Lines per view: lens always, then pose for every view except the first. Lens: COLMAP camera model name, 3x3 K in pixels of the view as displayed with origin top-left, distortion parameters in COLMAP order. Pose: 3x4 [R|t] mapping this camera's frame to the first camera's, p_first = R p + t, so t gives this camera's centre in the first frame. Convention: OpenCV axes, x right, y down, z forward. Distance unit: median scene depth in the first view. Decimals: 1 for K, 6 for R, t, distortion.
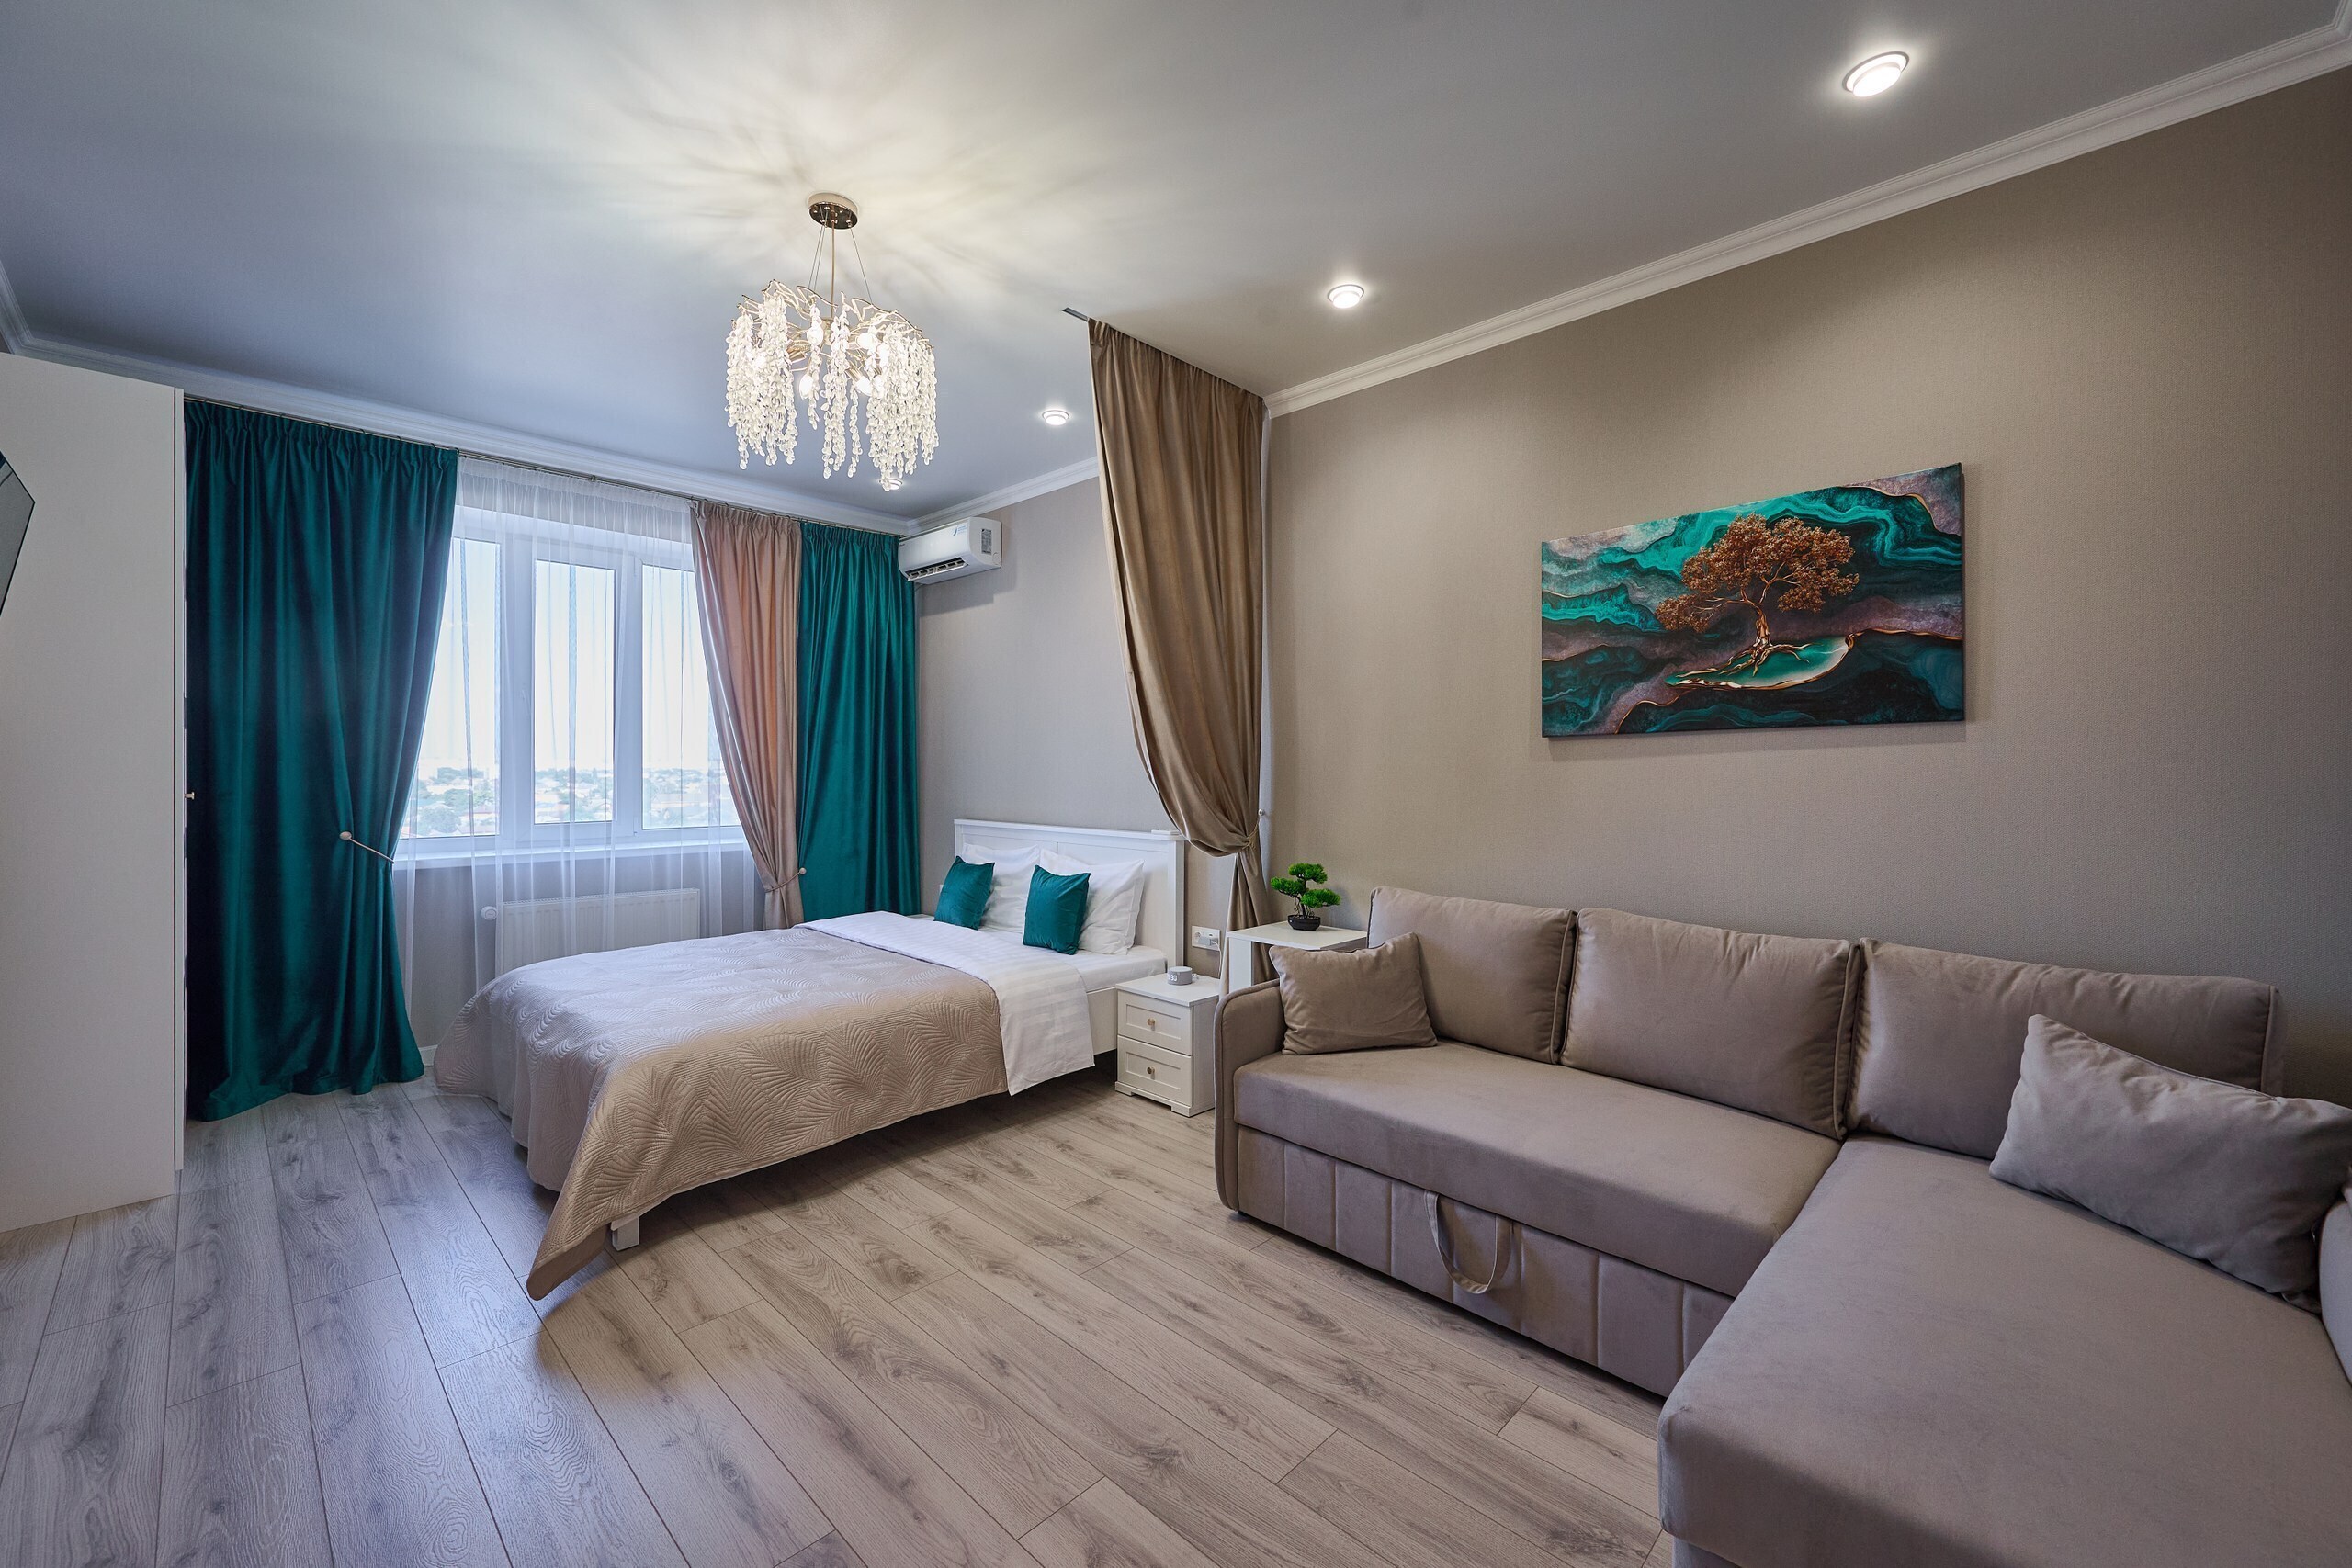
lens RADIAL K [[917.1, 0, 1176.0], [0, 917.1, 784.0], [0, 0, 1]] dist [-0.002805, 0.000442]
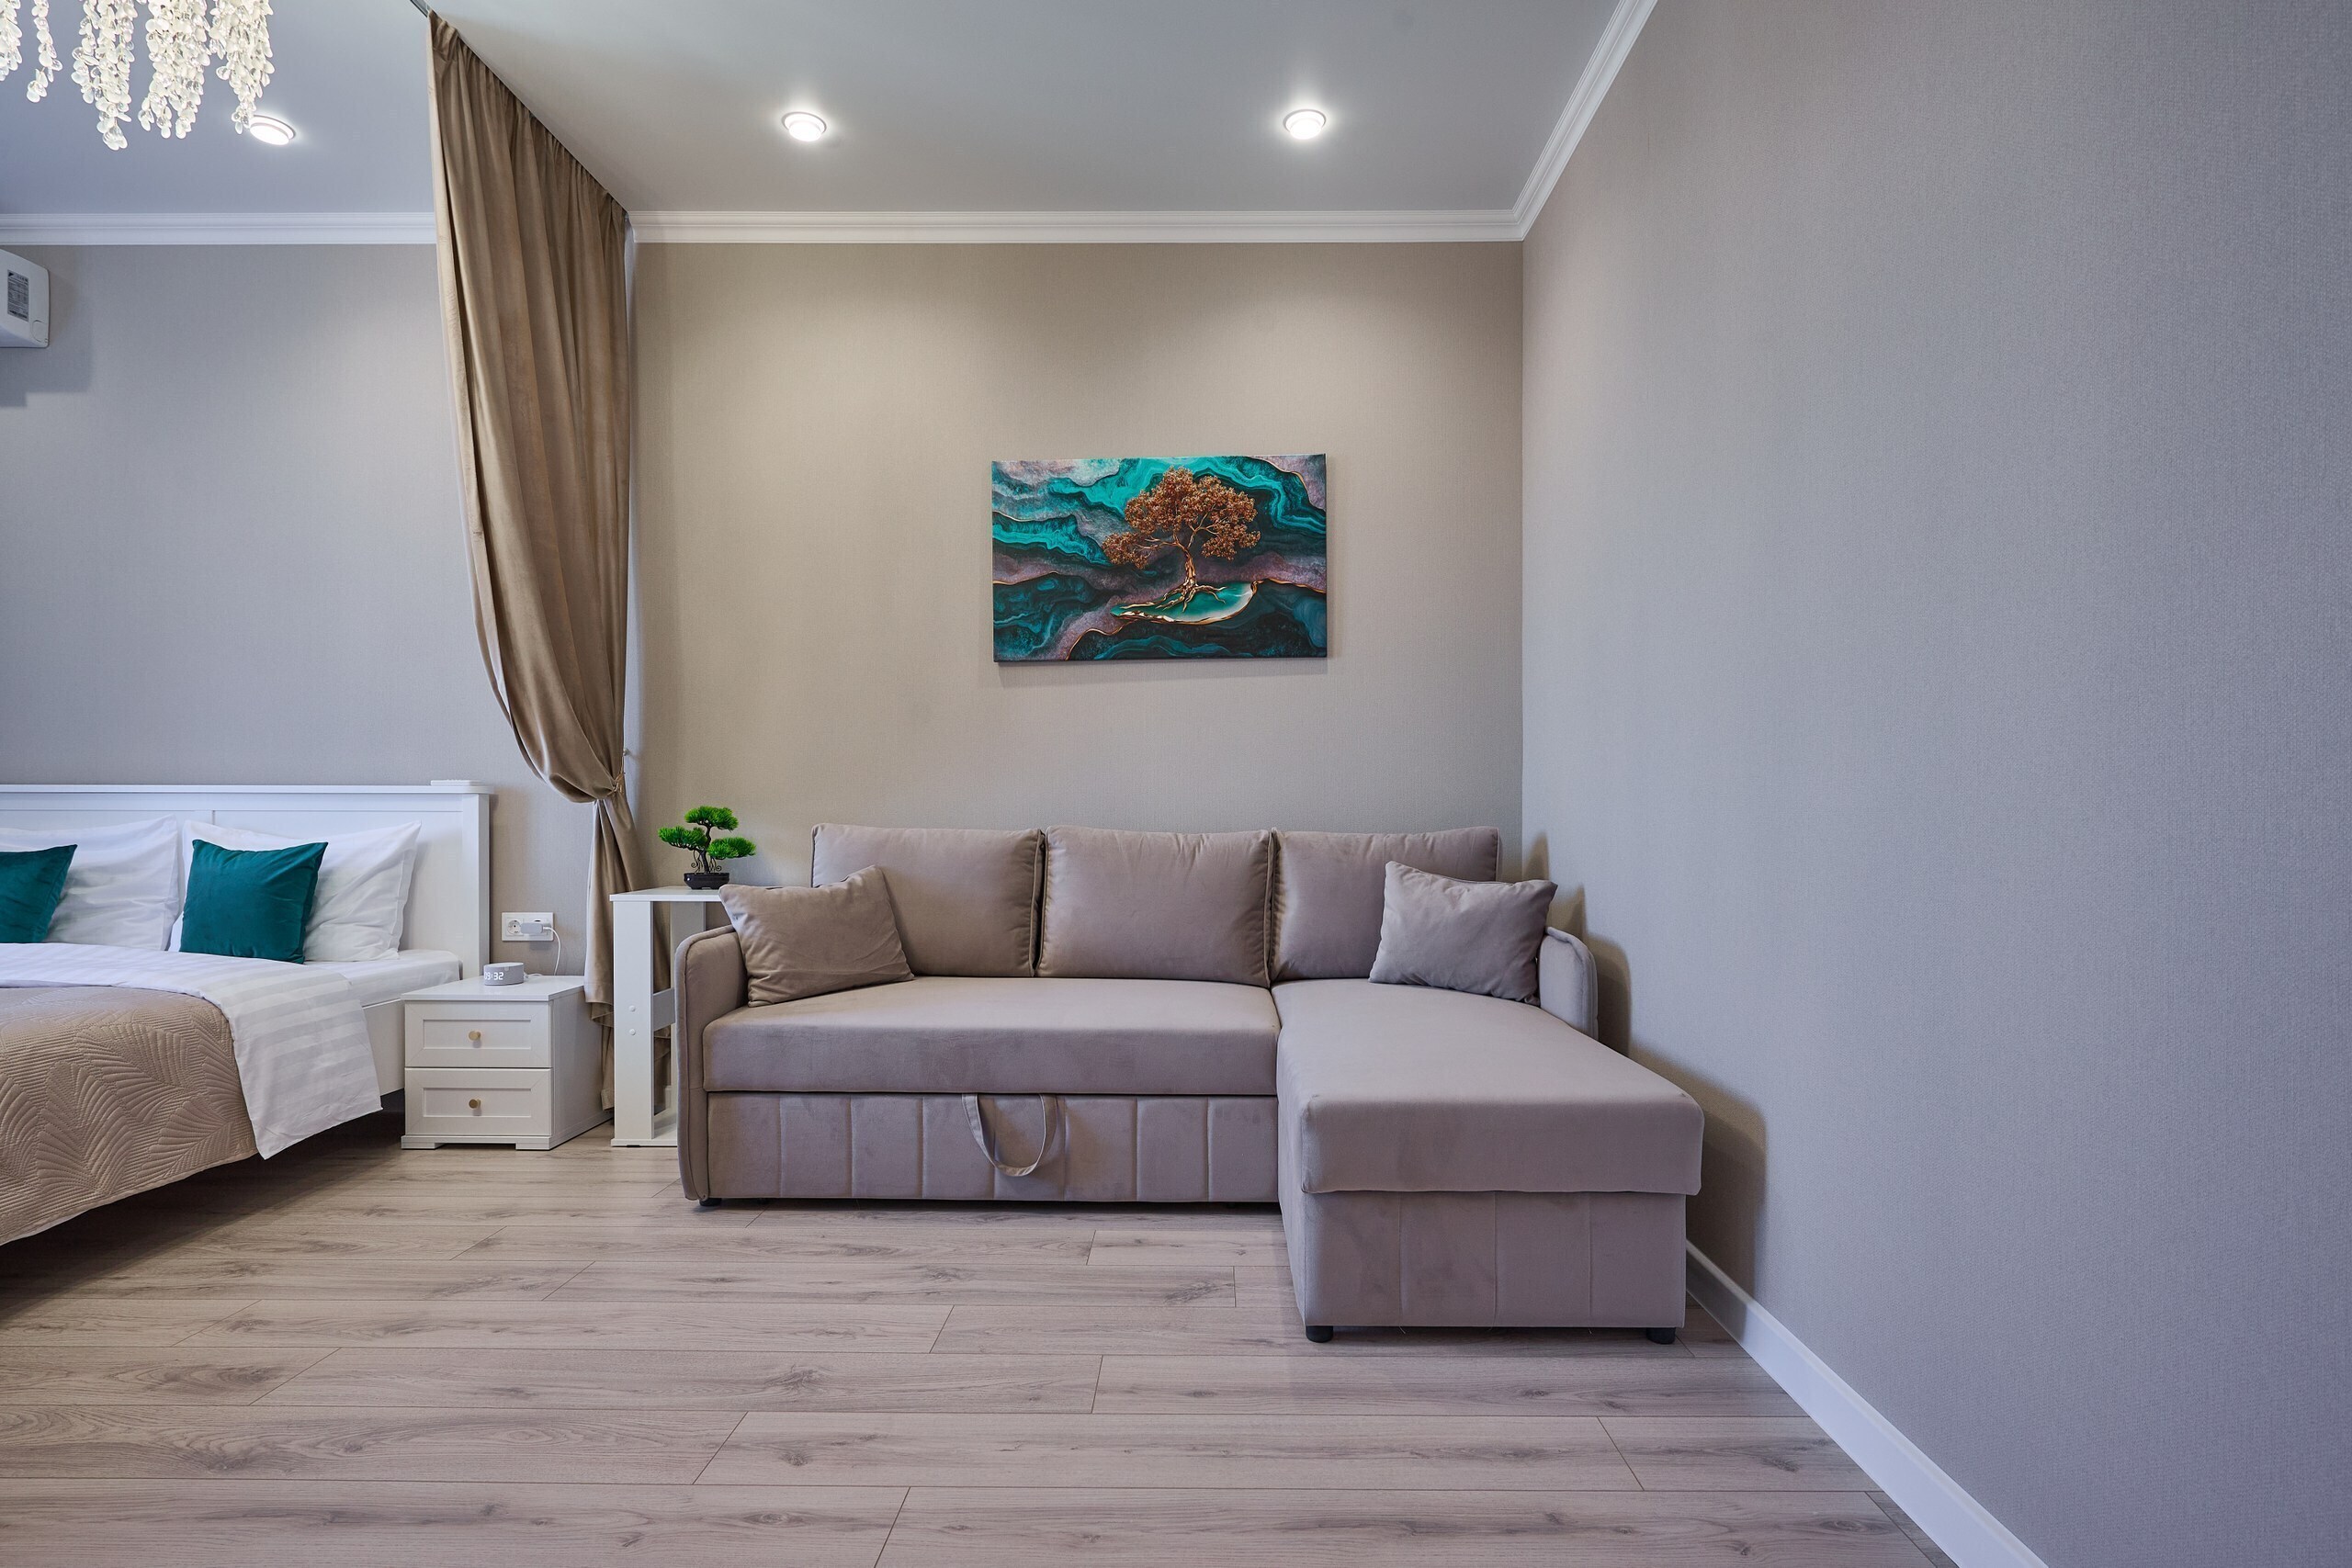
lens RADIAL K [[1146.5, 0, 1176.6], [0, 1146.5, 826.0], [0, 0, 1]] dist [-0.001909, -0.001290]
pose [[0.738897, -0.009190, 0.673755, -0.317978], [0.003067, 0.999943, 0.010275, 0.127002], [-0.673811, -0.005525, 0.738883, -0.036971]]
